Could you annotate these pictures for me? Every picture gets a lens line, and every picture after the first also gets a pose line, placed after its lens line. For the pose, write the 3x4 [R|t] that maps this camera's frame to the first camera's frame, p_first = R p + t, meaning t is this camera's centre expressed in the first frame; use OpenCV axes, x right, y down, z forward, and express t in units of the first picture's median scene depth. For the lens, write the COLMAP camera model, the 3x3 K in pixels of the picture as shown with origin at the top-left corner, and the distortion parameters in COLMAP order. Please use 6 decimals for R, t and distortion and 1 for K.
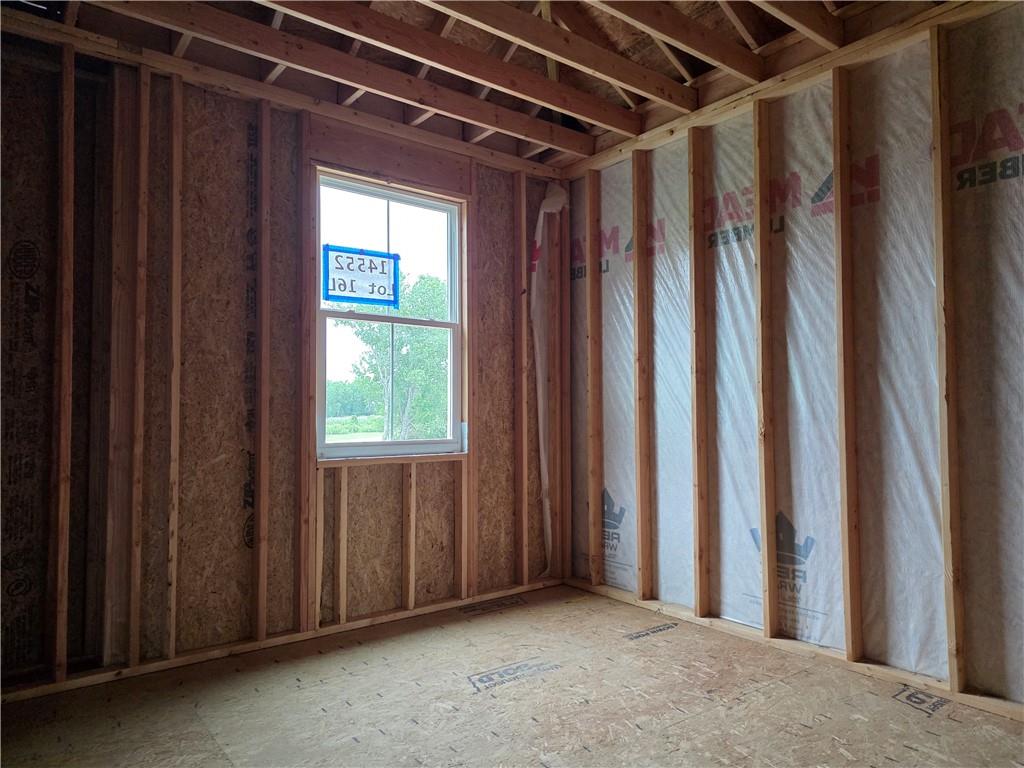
lens RADIAL K [[677.4, 0, 510.9], [0, 677.4, 383.4], [0, 0, 1]] dist [0.016365, 0.000141]
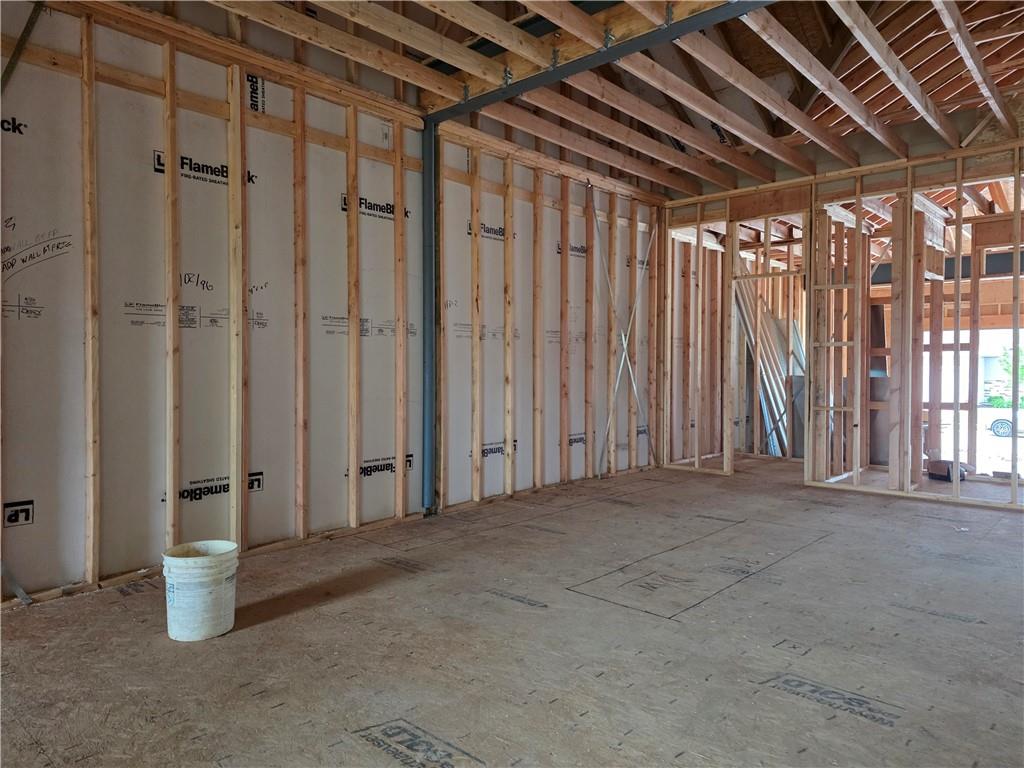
lens RADIAL K [[677.4, 0, 511.2], [0, 677.4, 376.9], [0, 0, 1]] dist [0.016365, 0.000141]
pose [[0.177891, 0.027131, -0.983676, 0.736220], [0.046549, 0.998269, 0.035951, 0.005963], [0.982949, -0.052185, 0.176320, 0.528457]]
